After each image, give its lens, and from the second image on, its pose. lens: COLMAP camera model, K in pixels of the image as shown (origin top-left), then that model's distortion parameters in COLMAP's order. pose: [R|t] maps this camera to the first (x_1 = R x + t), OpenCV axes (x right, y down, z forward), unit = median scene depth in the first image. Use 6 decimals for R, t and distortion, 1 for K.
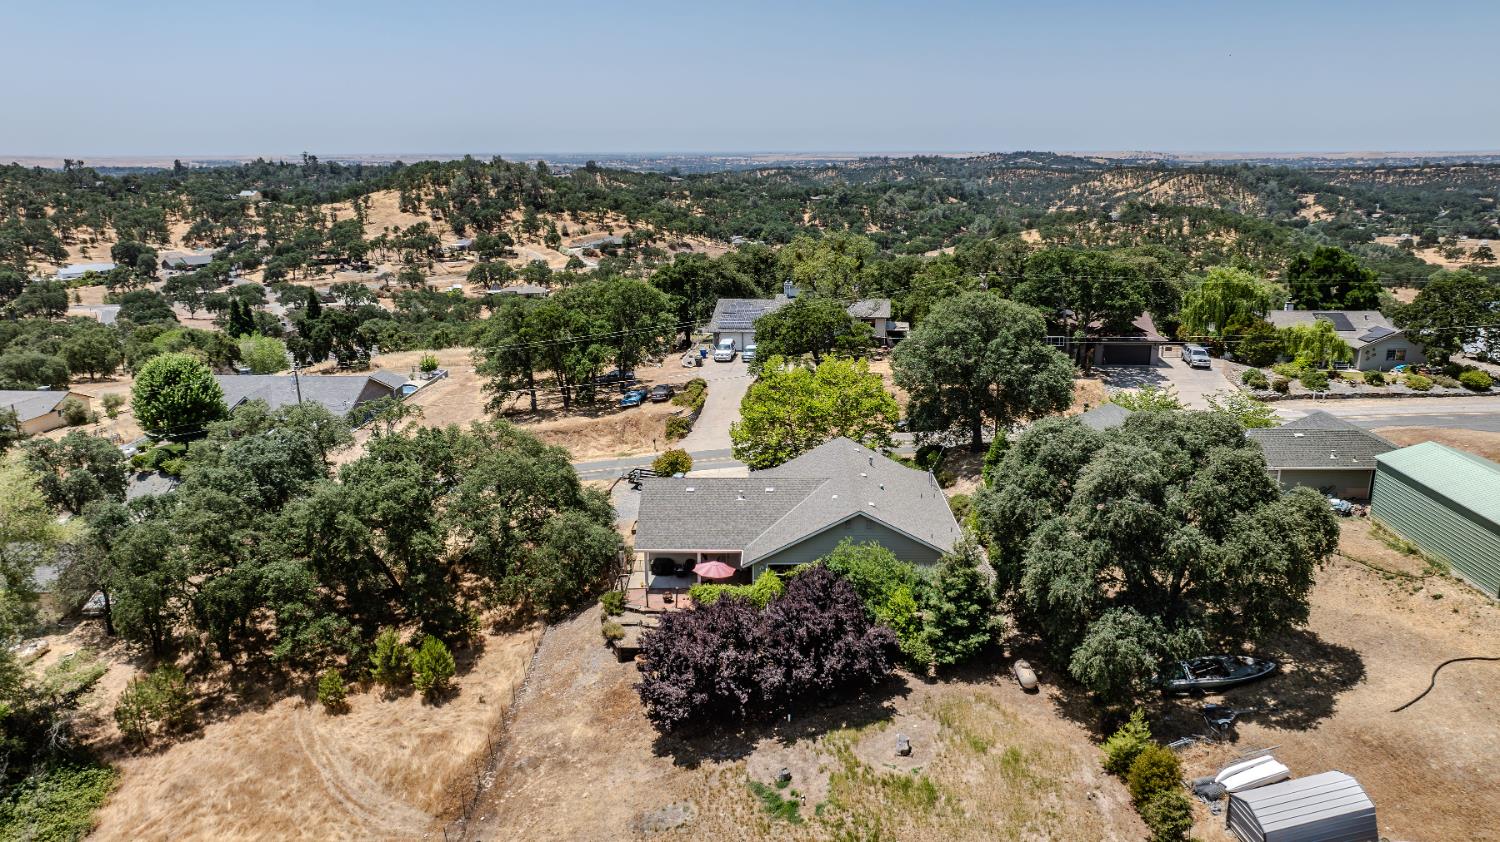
lens RADIAL K [[1055.5, 0, 755.1], [0, 1055.5, 410.7], [0, 0, 1]] dist [-0.021856, 0.012291]
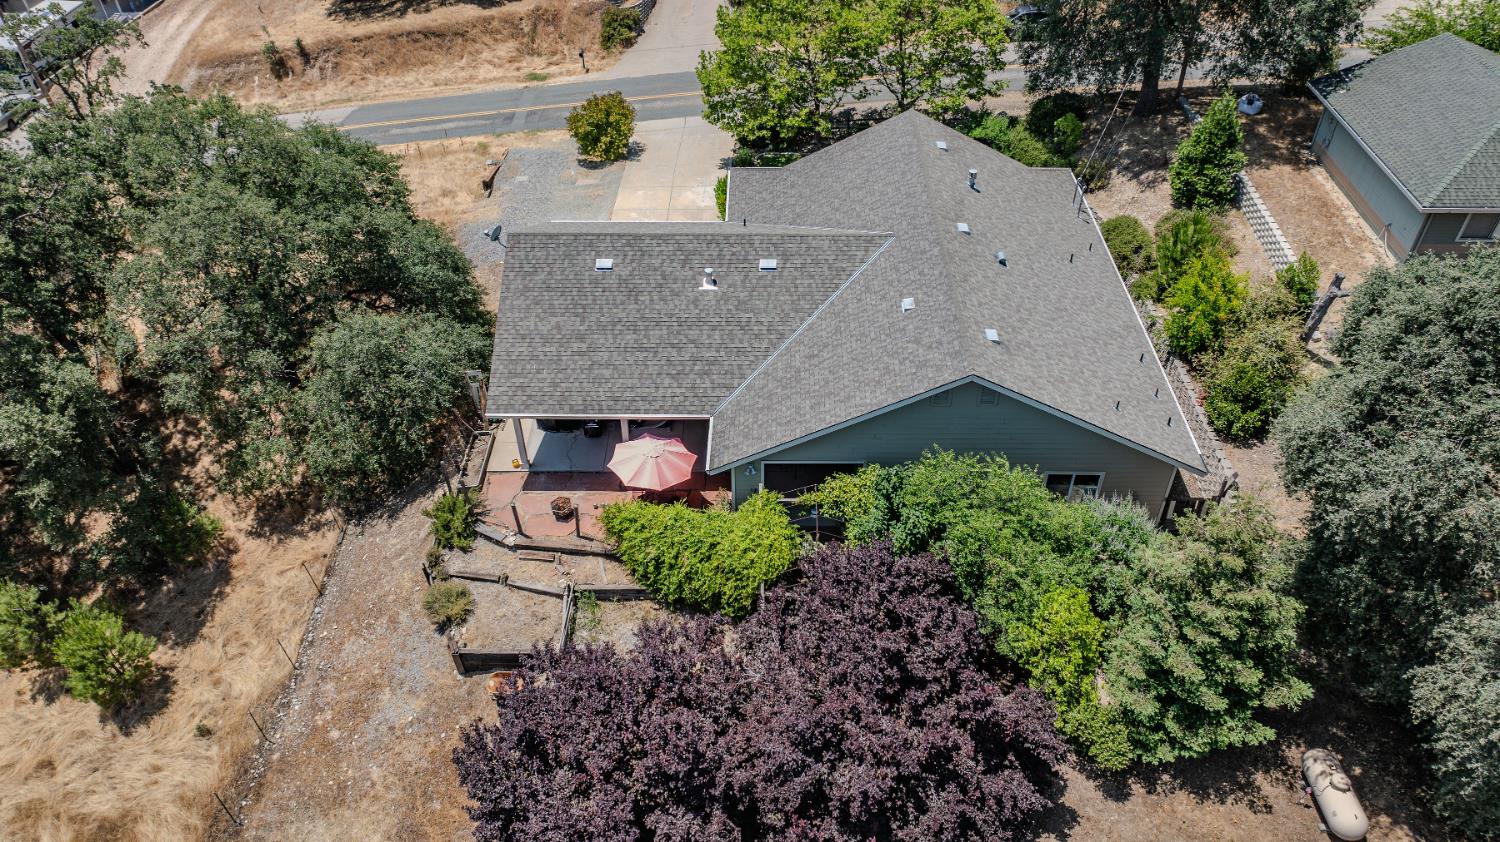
lens RADIAL K [[1055.5, 0, 757.3], [0, 1055.5, 418.4], [0, 0, 1]] dist [-0.021856, 0.012291]
pose [[0.999998, -0.001963, -0.000694, 0.005906], [0.002068, 0.898223, 0.439535, -0.049994], [-0.000240, -0.439535, 0.898225, 0.364069]]
